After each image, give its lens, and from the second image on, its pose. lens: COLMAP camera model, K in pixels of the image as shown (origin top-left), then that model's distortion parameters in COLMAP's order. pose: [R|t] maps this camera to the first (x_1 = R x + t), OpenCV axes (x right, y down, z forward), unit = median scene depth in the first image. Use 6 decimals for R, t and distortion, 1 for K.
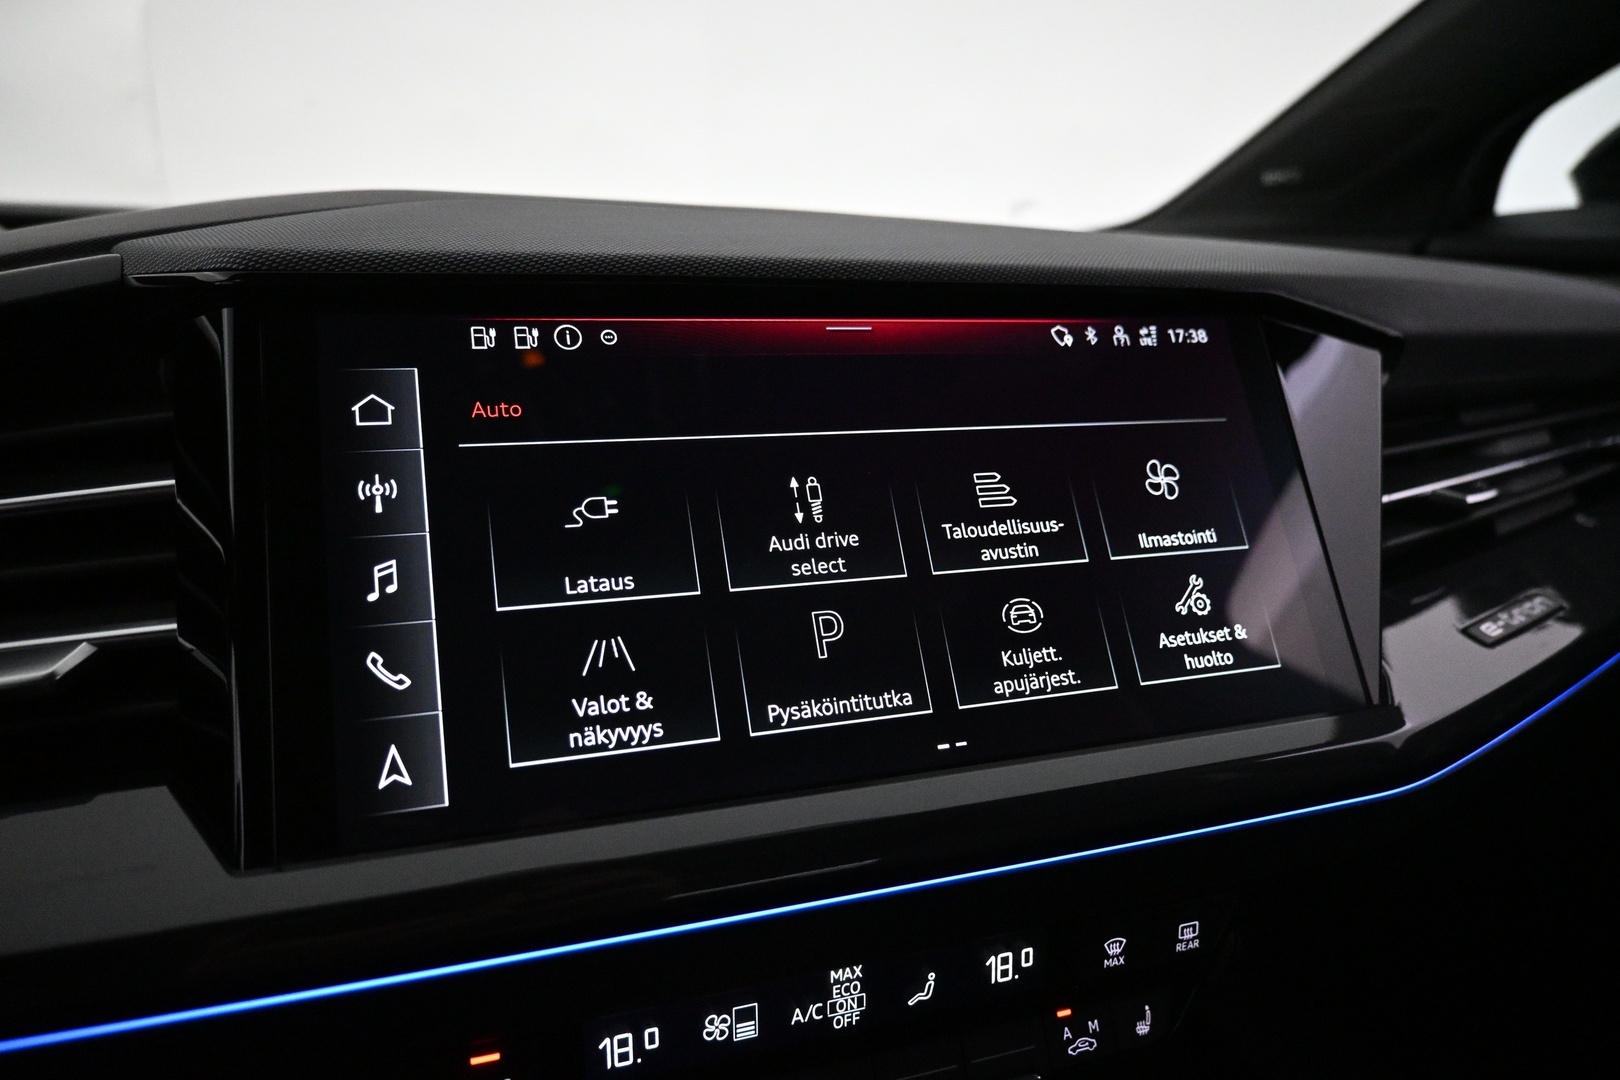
lens RADIAL K [[1095.9, 0, 810.0], [0, 1095.9, 540.0], [0, 0, 1]] dist [0.001645, -0.006954]
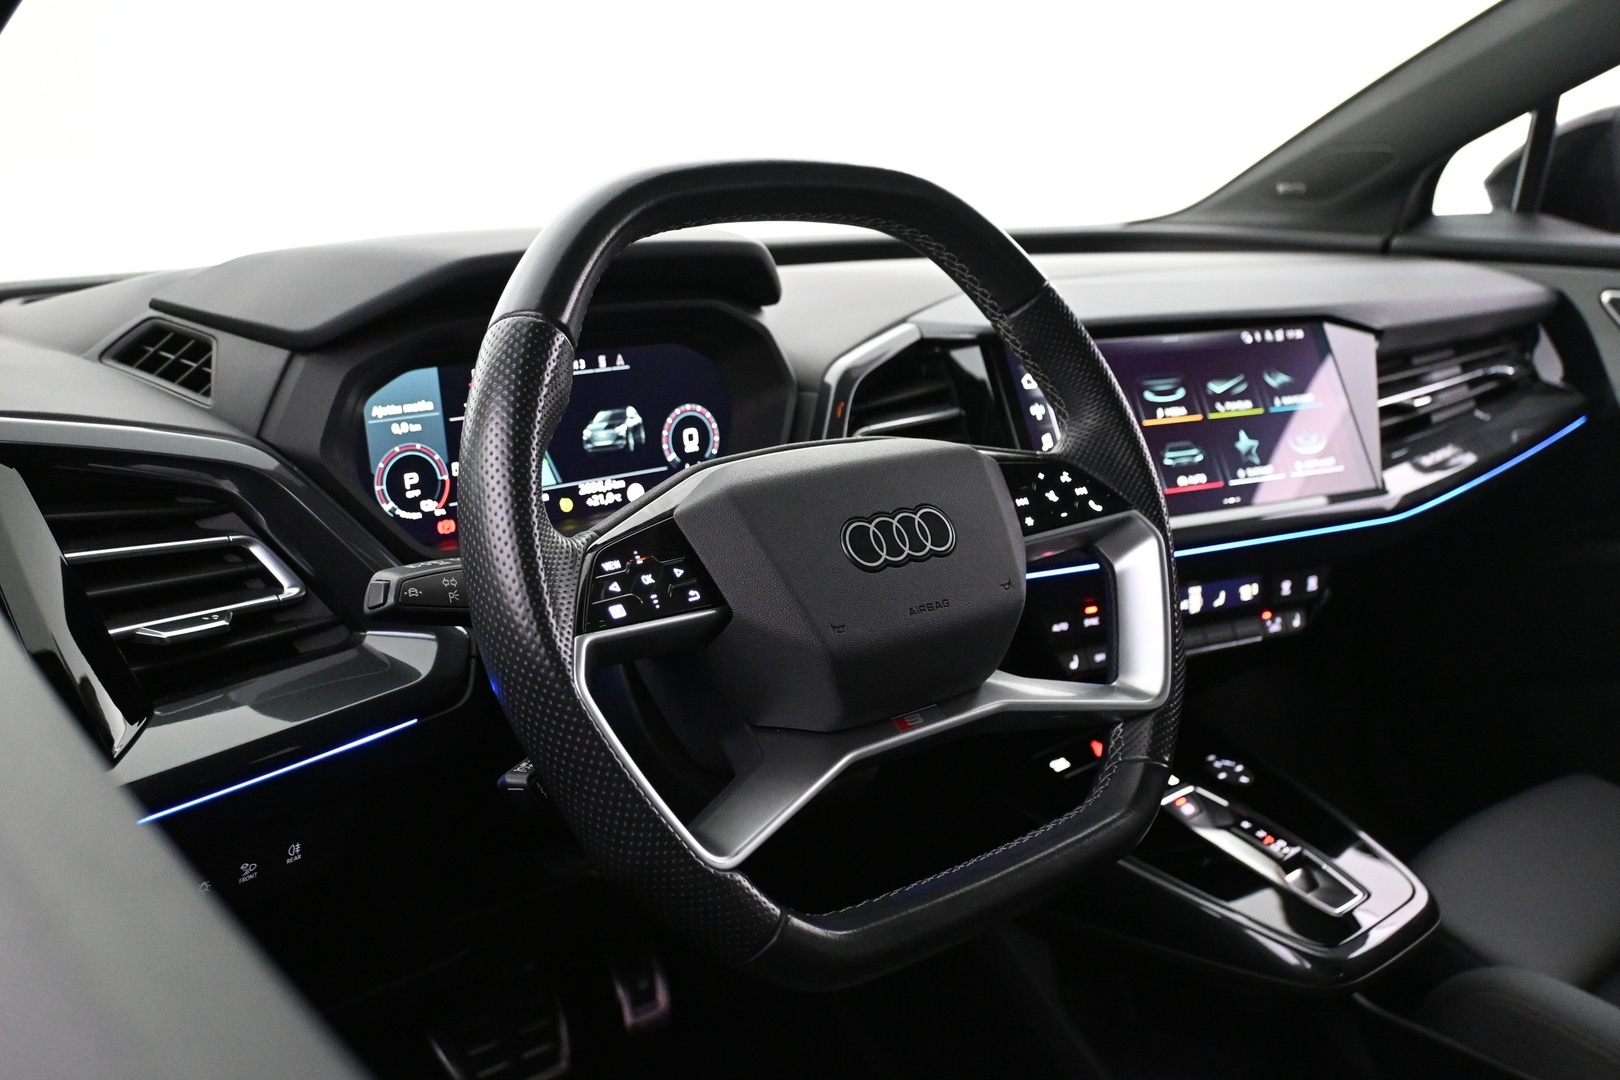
lens RADIAL K [[1517.4, 0, 810.0], [0, 1517.4, 540.0], [0, 0, 1]] dist [0.013988, 0.007810]
pose [[0.989256, -0.053500, 0.136052, -1.358276], [0.052403, 0.998558, 0.011635, 0.186900], [-0.136478, -0.004380, 0.990633, -2.454264]]
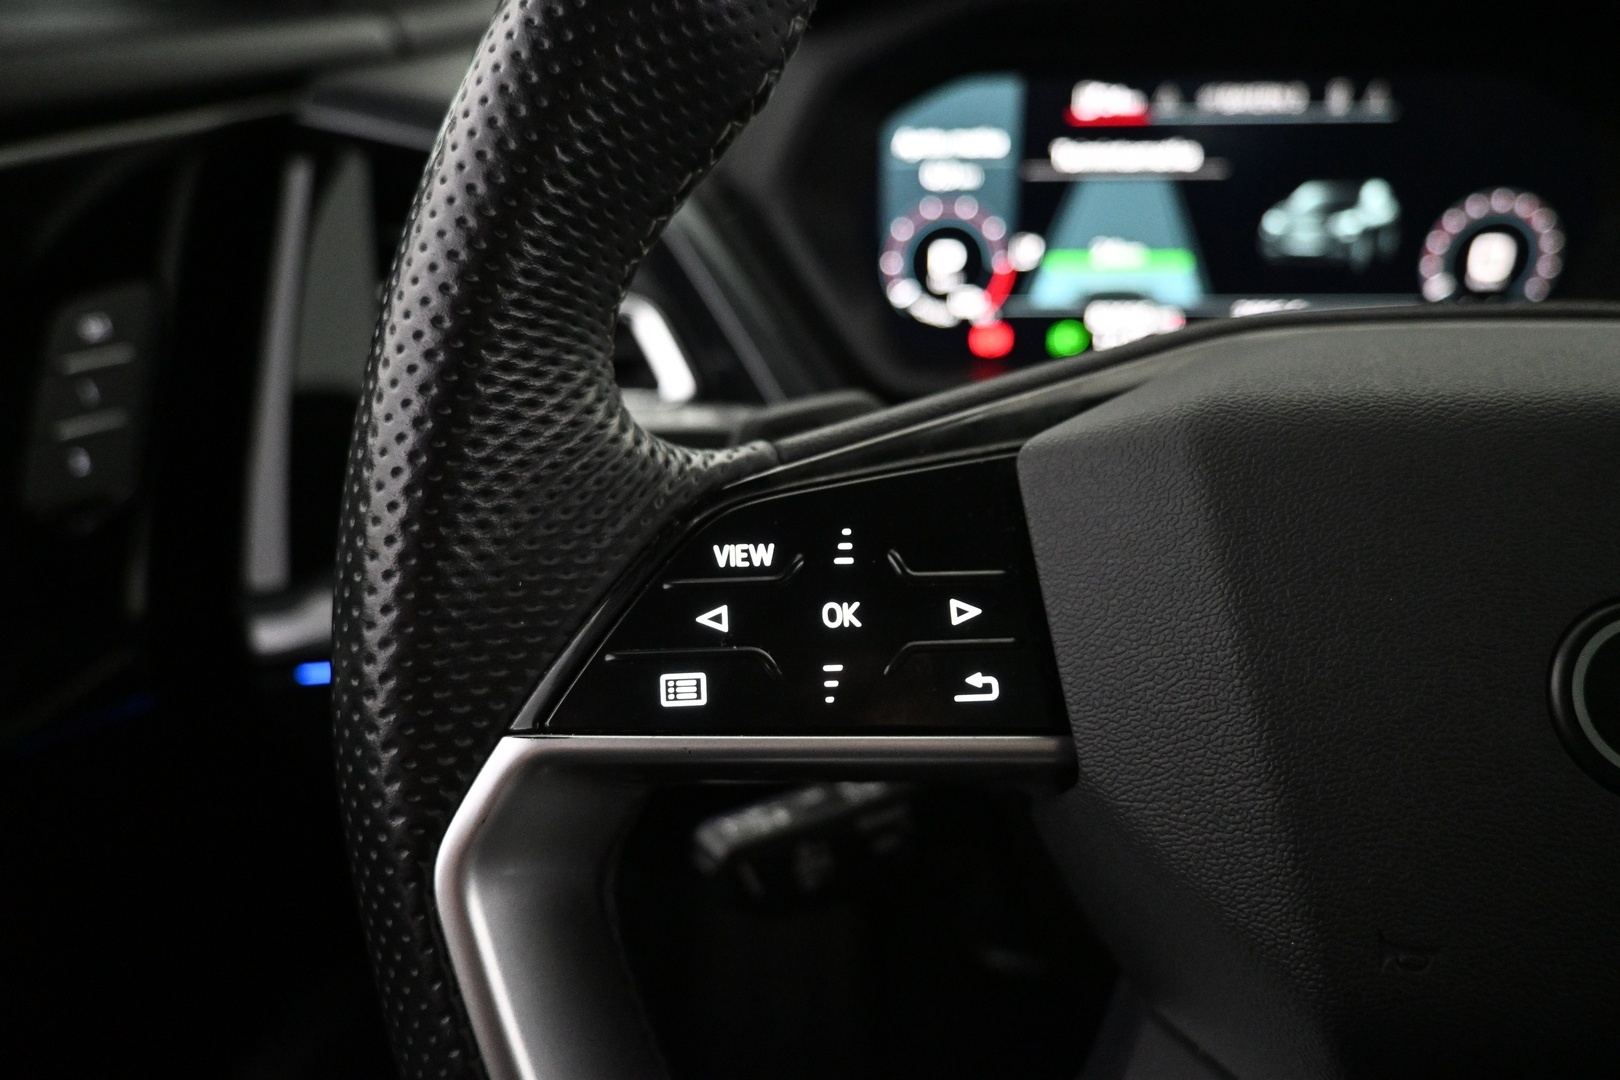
lens RADIAL K [[1095.9, 0, 810.0], [0, 1095.9, 540.0], [0, 0, 1]] dist [0.001645, -0.006954]
pose [[0.805059, 0.240599, -0.542211, -1.023693], [-0.116078, 0.960277, 0.253761, 0.080957], [0.581727, -0.141353, 0.801007, -0.801786]]
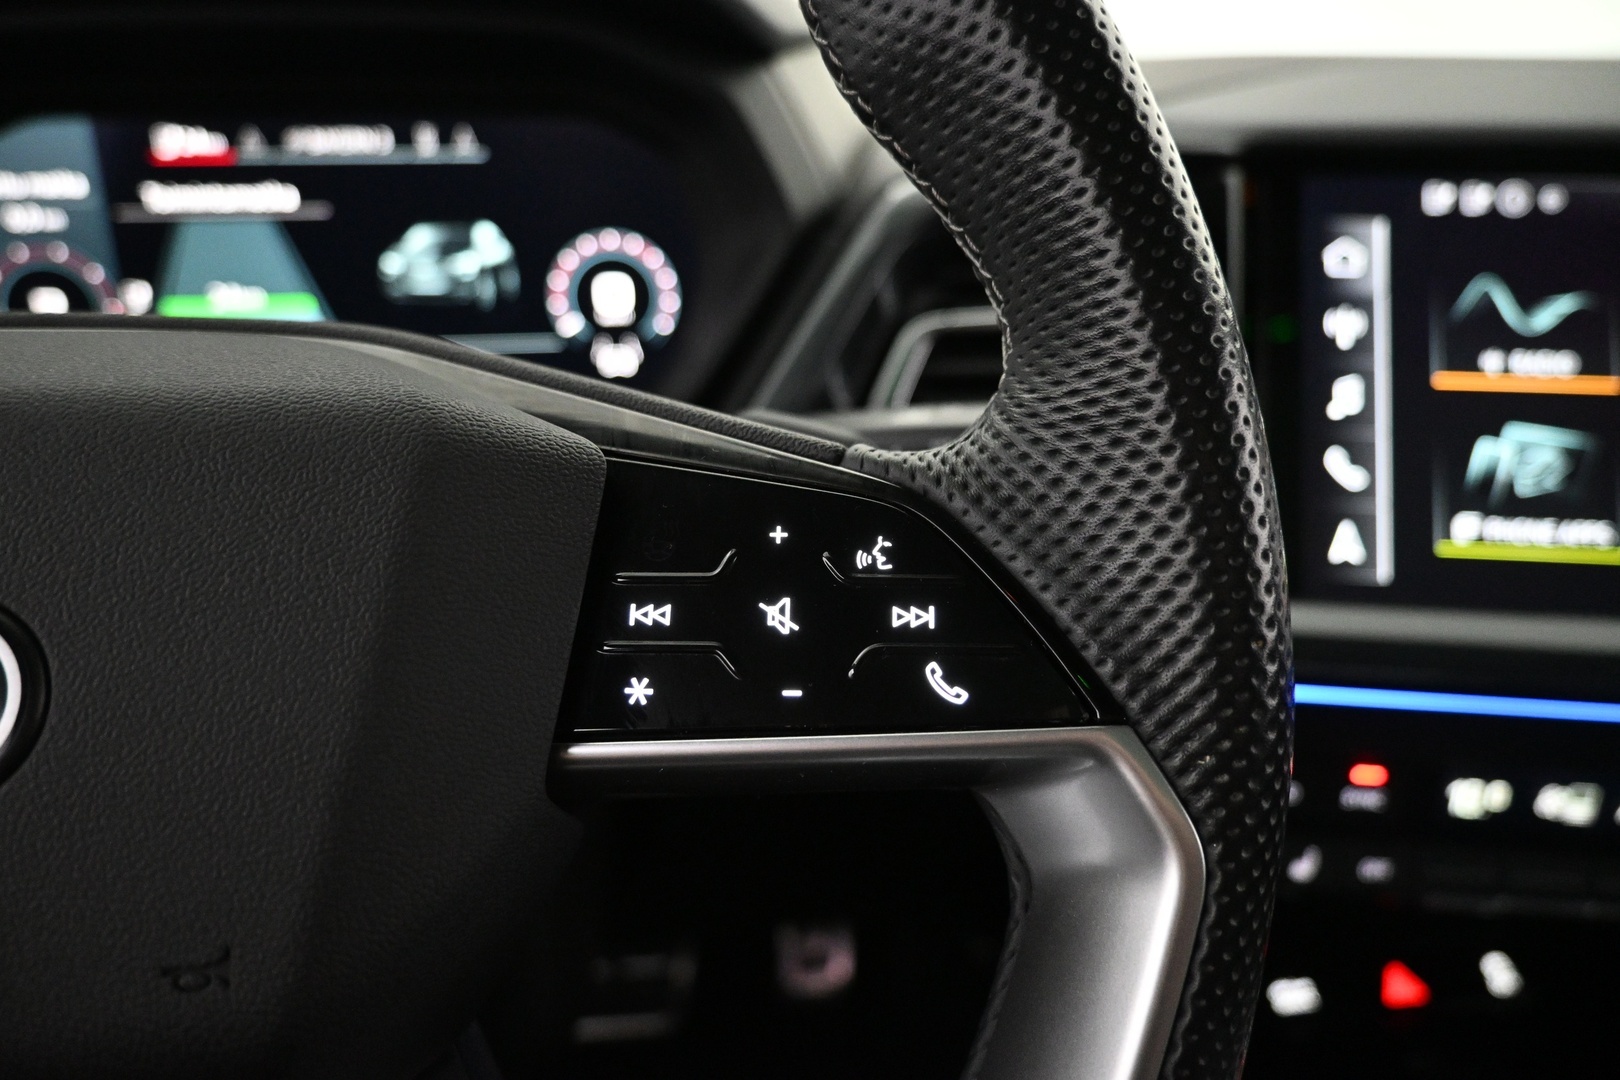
lens RADIAL K [[1095.9, 0, 810.0], [0, 1095.9, 540.0], [0, 0, 1]] dist [0.001645, -0.006954]
pose [[0.896250, 0.162094, -0.412870, -0.348092], [-0.096513, 0.979798, 0.175163, 0.031058], [0.432922, -0.117142, 0.893787, -0.368409]]
